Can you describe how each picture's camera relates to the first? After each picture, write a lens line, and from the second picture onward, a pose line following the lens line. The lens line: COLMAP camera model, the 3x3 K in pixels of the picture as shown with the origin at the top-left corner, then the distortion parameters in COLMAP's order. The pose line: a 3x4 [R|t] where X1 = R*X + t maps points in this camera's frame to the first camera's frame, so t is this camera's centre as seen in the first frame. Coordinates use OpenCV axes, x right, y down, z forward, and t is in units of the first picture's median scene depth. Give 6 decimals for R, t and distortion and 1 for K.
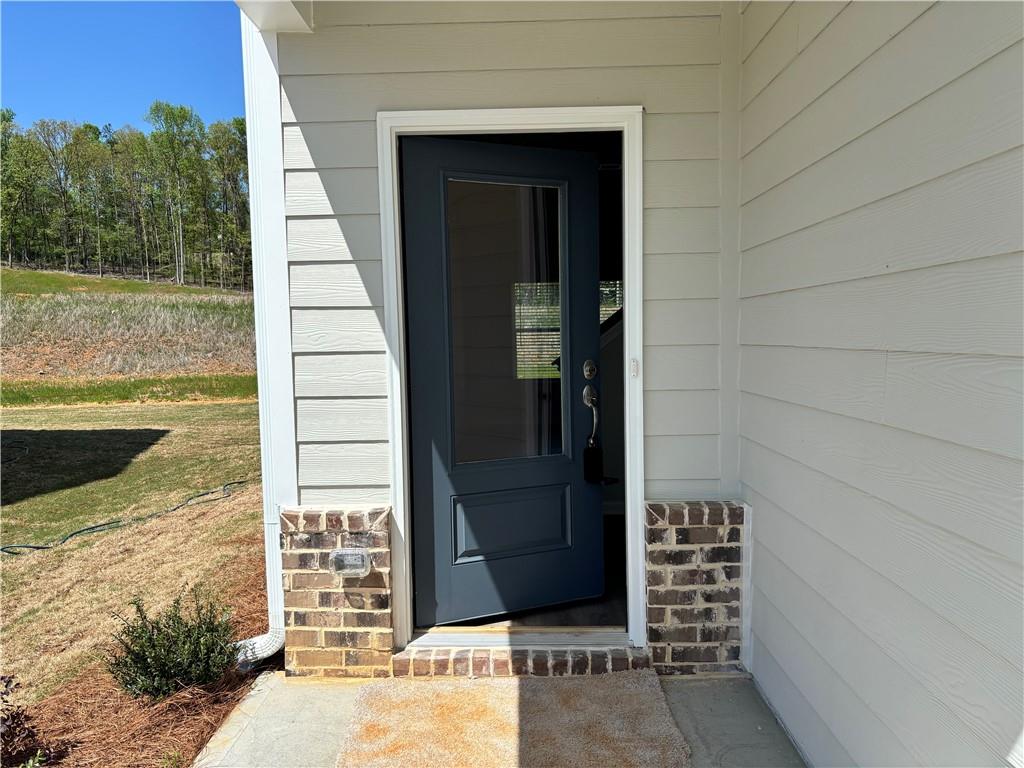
lens RADIAL K [[774.0, 0, 511.6], [0, 774.0, 385.6], [0, 0, 1]] dist [0.004769, 0.000783]
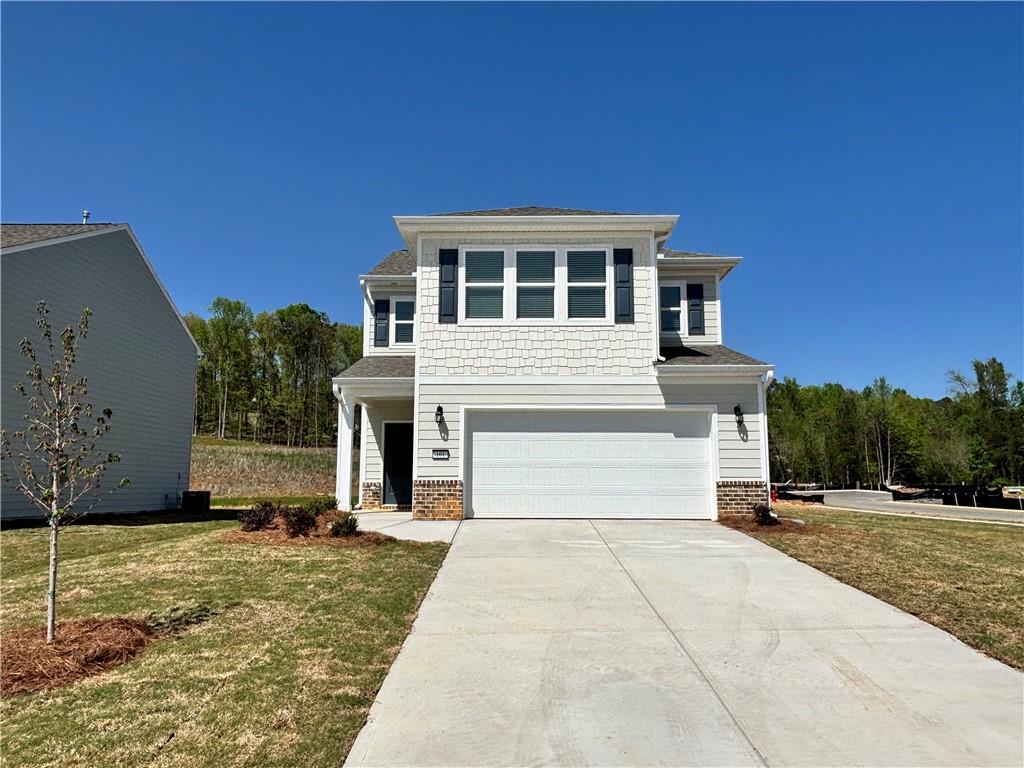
lens RADIAL K [[716.5, 0, 513.4], [0, 716.5, 384.1], [0, 0, 1]] dist [0.004441, 0.000089]
pose [[0.999794, 0.018587, 0.008110, 0.074205], [-0.016470, 0.977550, -0.210059, 0.050602], [-0.011832, 0.209883, 0.977655, -0.419299]]
